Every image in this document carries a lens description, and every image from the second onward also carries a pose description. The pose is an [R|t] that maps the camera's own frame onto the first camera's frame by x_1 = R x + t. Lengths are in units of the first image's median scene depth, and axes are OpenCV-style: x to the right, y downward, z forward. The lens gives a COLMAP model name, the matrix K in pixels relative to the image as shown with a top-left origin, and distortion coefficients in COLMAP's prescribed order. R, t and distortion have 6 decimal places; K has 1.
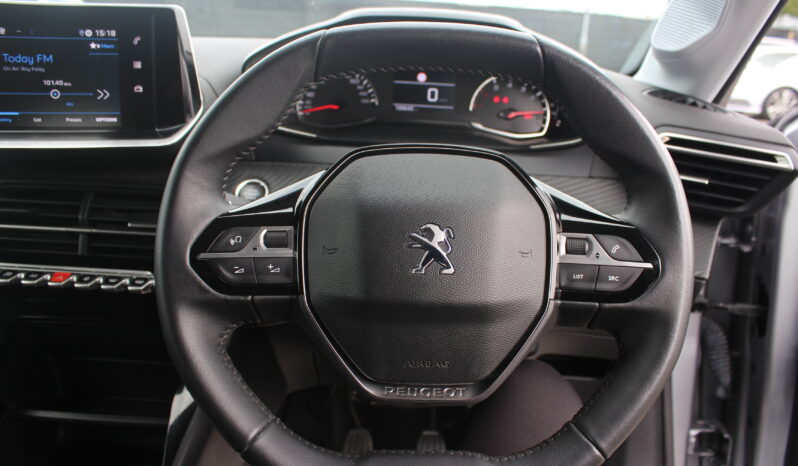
lens RADIAL K [[657.3, 0, 407.2], [0, 657.3, 229.9], [0, 0, 1]] dist [-0.180677, 0.175279]
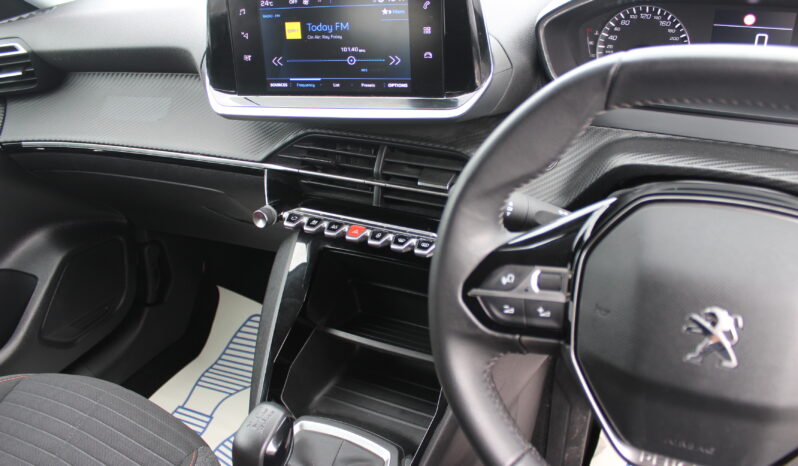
lens RADIAL K [[657.3, 0, 407.2], [0, 657.3, 229.9], [0, 0, 1]] dist [-0.180677, 0.175279]
pose [[0.895871, 0.127026, -0.425770, 0.008159], [-0.020780, 0.969192, 0.245429, -0.210498], [0.443829, -0.211025, 0.870910, 0.060657]]
